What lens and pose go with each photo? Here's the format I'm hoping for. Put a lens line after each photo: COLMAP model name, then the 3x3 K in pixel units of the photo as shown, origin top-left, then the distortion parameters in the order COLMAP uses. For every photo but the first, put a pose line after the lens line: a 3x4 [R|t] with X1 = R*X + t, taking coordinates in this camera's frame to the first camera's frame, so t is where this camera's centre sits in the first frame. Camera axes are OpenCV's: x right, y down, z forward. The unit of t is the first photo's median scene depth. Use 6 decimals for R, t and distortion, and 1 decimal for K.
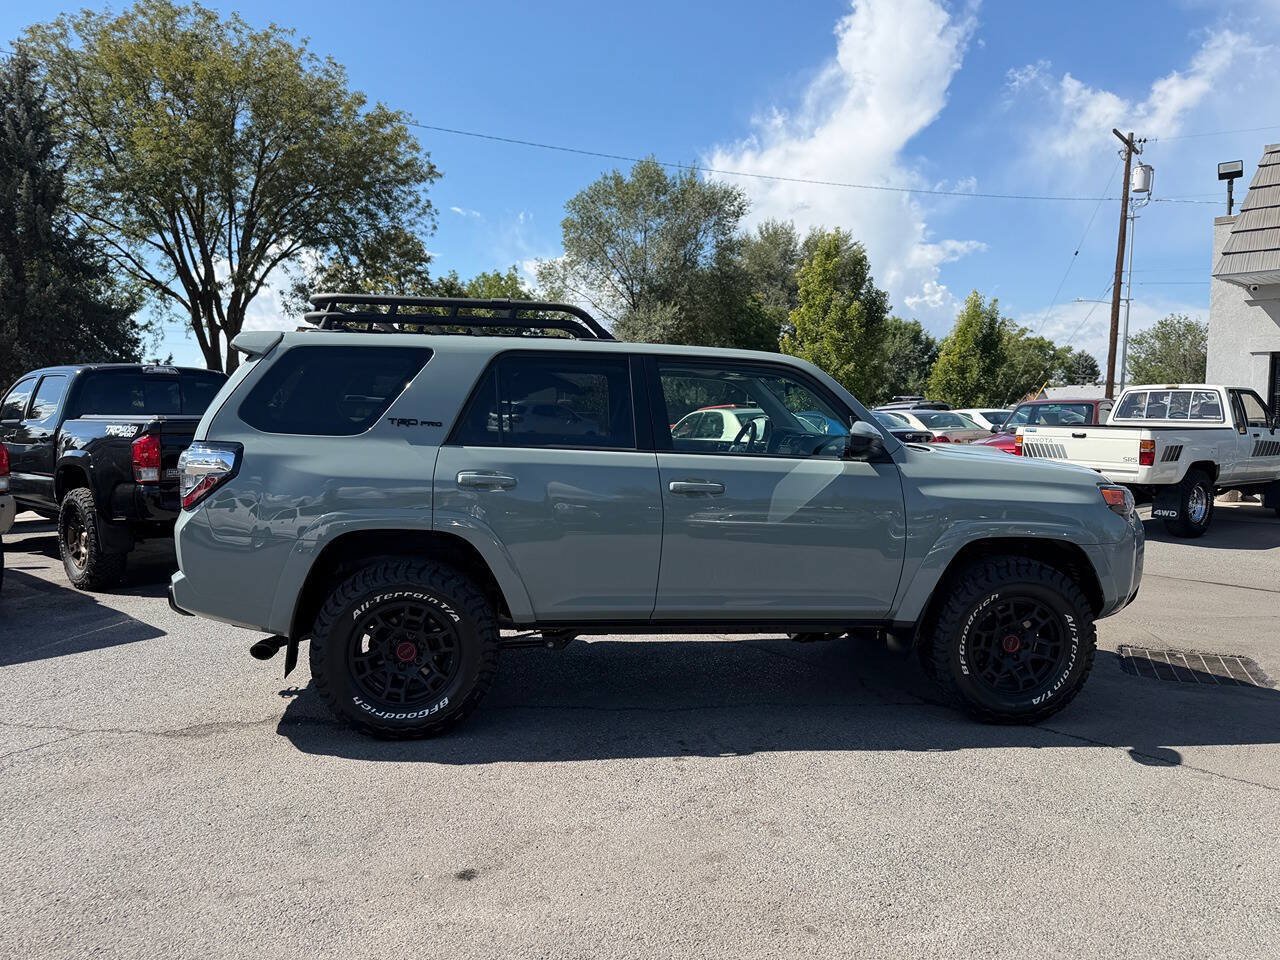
lens RADIAL K [[910.8, 0, 641.5], [0, 910.8, 481.5], [0, 0, 1]] dist [0.034583, -0.042373]
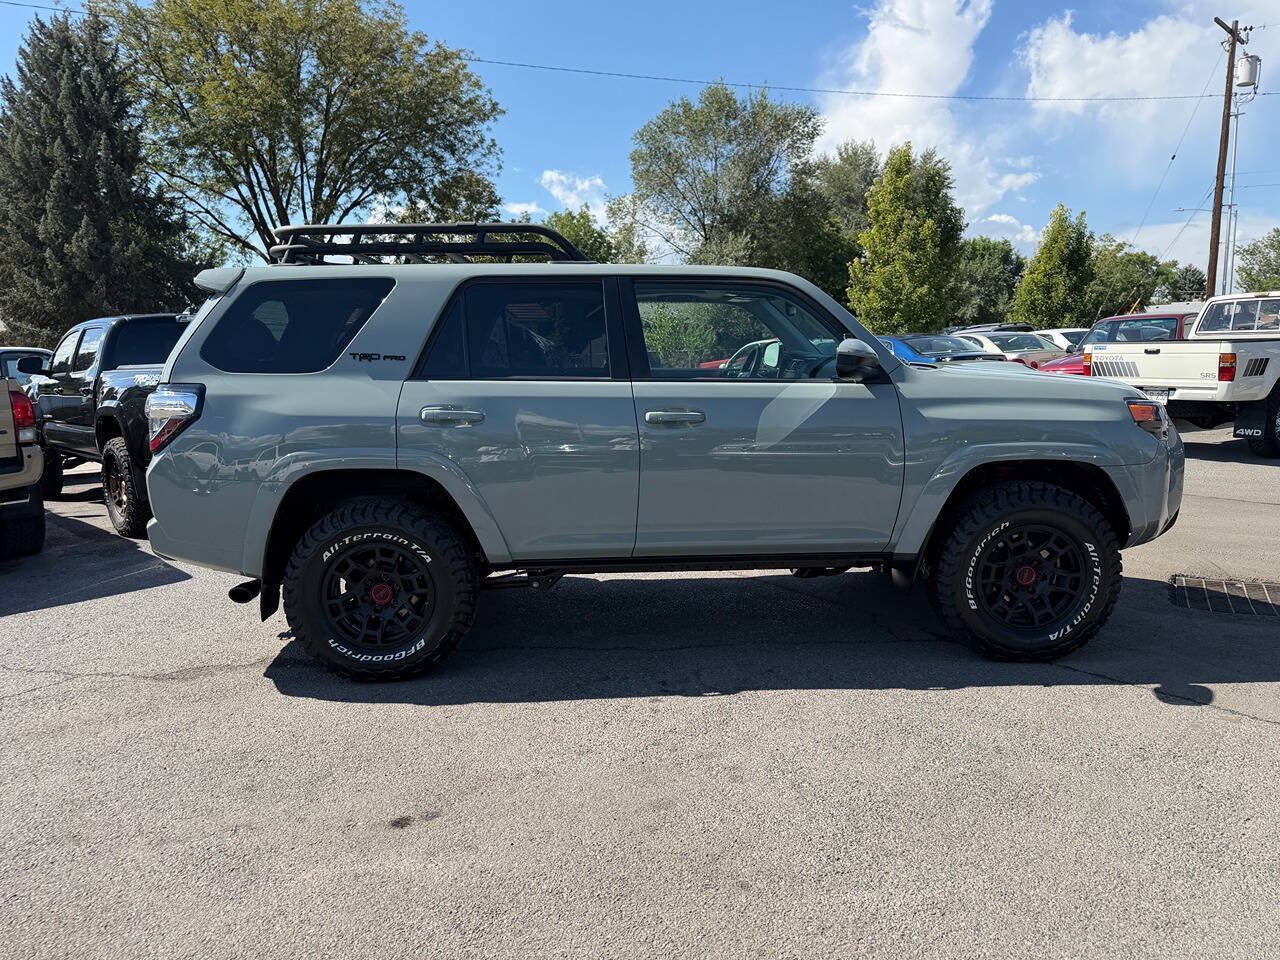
lens RADIAL K [[910.8, 0, 643.4], [0, 910.8, 478.8], [0, 0, 1]] dist [0.034583, -0.042373]
pose [[0.995839, -0.024493, -0.087780, 0.104116], [0.030183, 0.997488, 0.064091, 0.009105], [0.085989, -0.066473, 0.994076, 0.056877]]
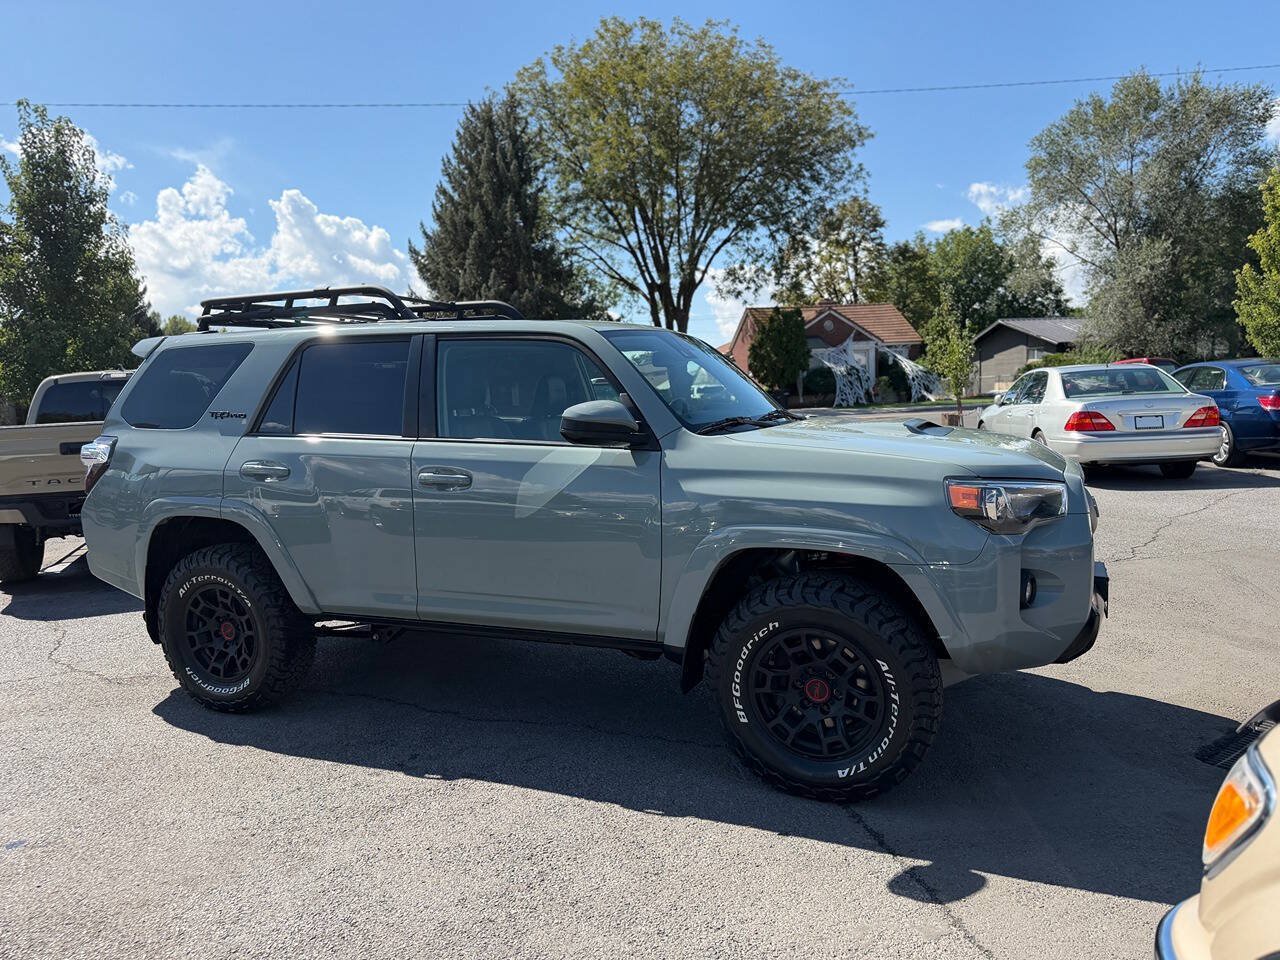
lens RADIAL K [[910.8, 0, 645.0], [0, 910.8, 480.3], [0, 0, 1]] dist [0.034583, -0.042373]
pose [[0.873104, 0.009114, -0.487448, 0.647030], [0.007129, 0.999480, 0.031455, -0.018517], [0.487481, -0.030939, 0.872585, 0.289576]]
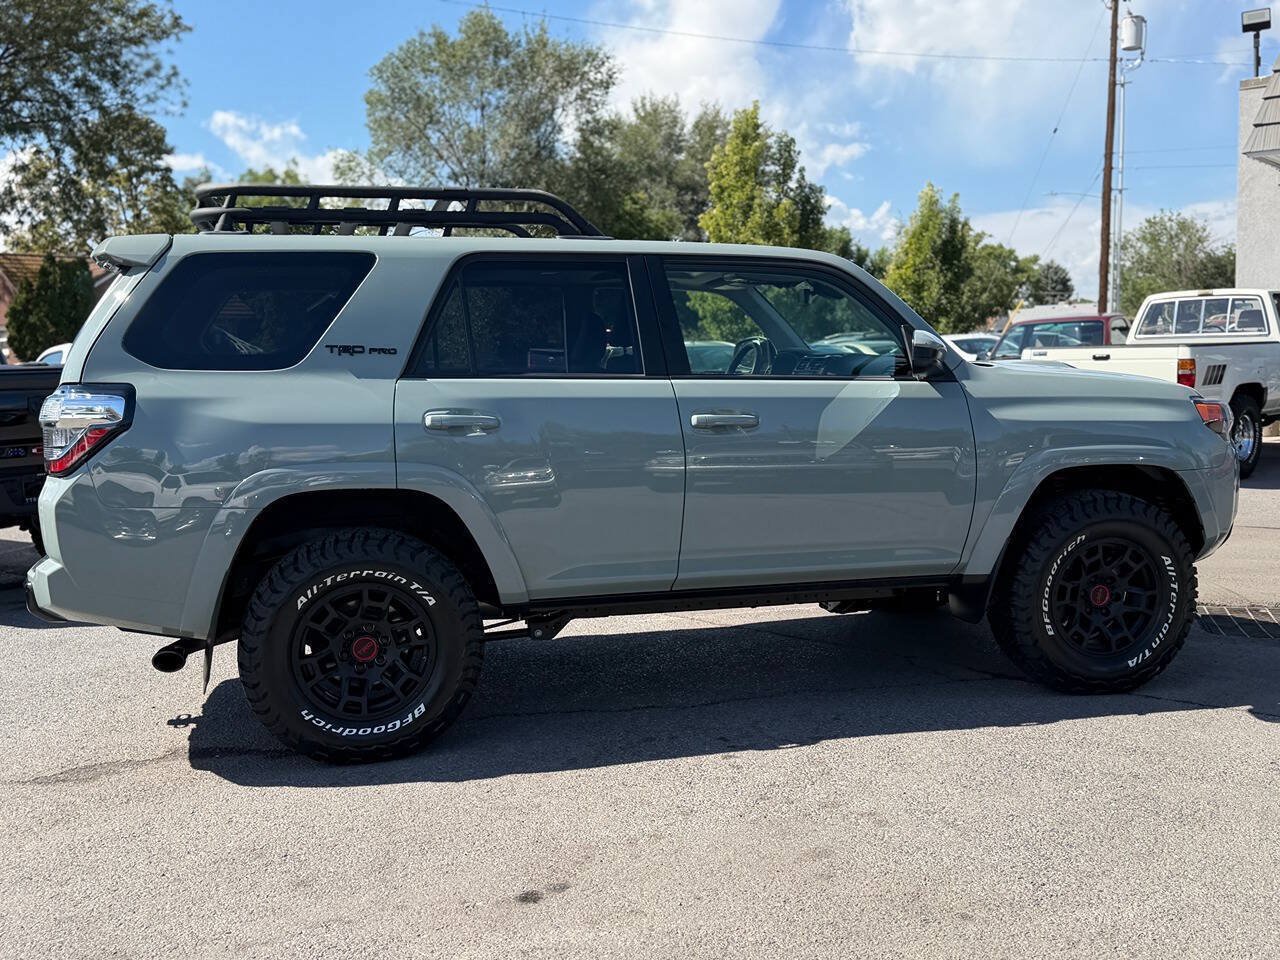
lens RADIAL K [[1235.9, 0, 641.4], [0, 1235.9, 478.6], [0, 0, 1]] dist [0.039643, 0.000000]
pose [[0.991192, -0.046913, 0.123842, -0.140006], [0.044179, 0.998718, 0.024729, 0.026019], [-0.124843, -0.019040, 0.991994, -0.057909]]
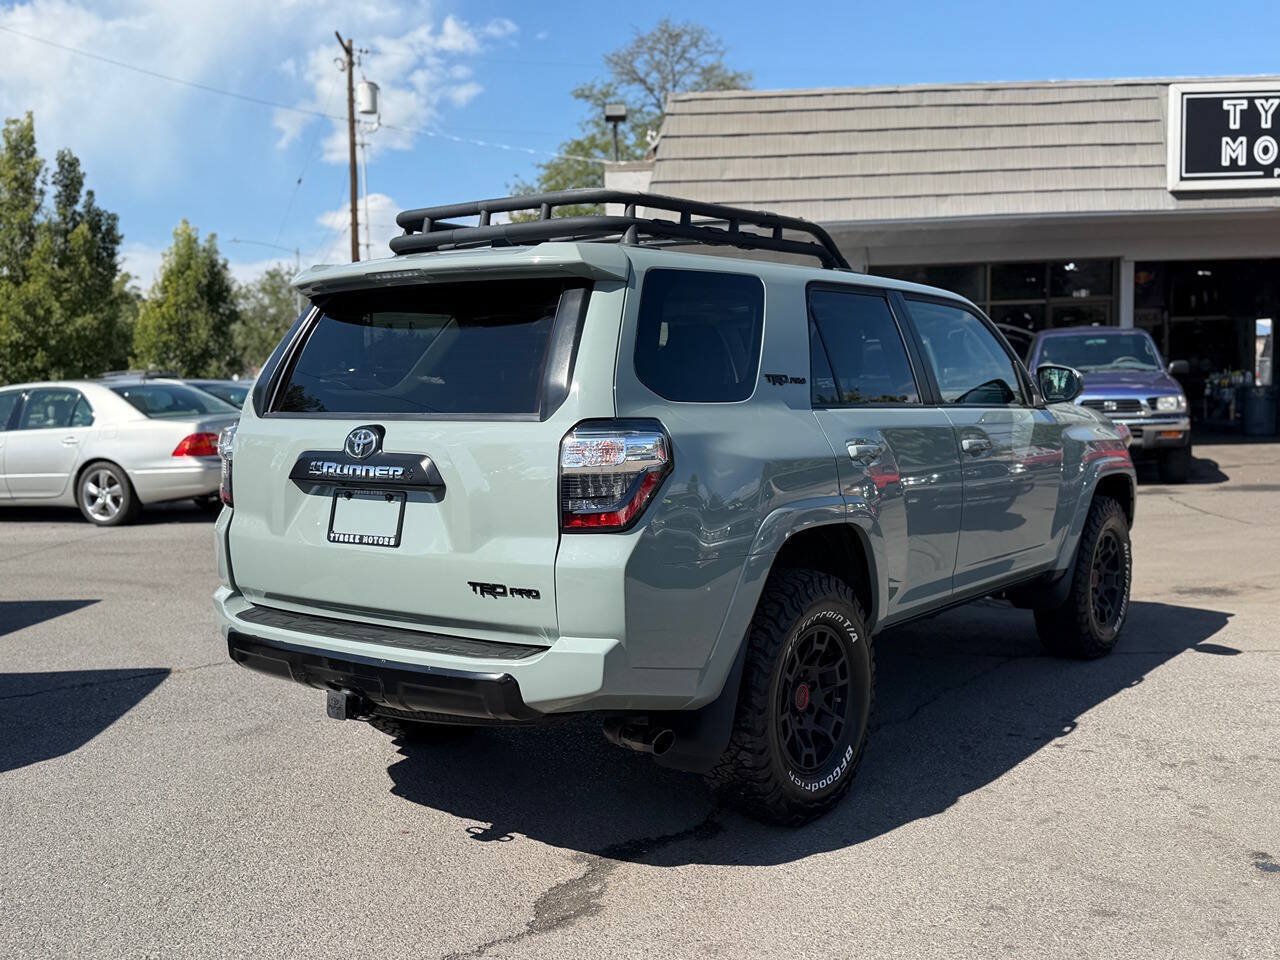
lens RADIAL K [[1235.9, 0, 633.1], [0, 1235.9, 502.1], [0, 0, 1]] dist [0.039643, 0.000000]
pose [[0.702116, -0.093507, 0.705896, -0.966322], [0.082195, 0.995356, 0.050095, -0.025578], [-0.707302, 0.022848, 0.706542, 0.374966]]
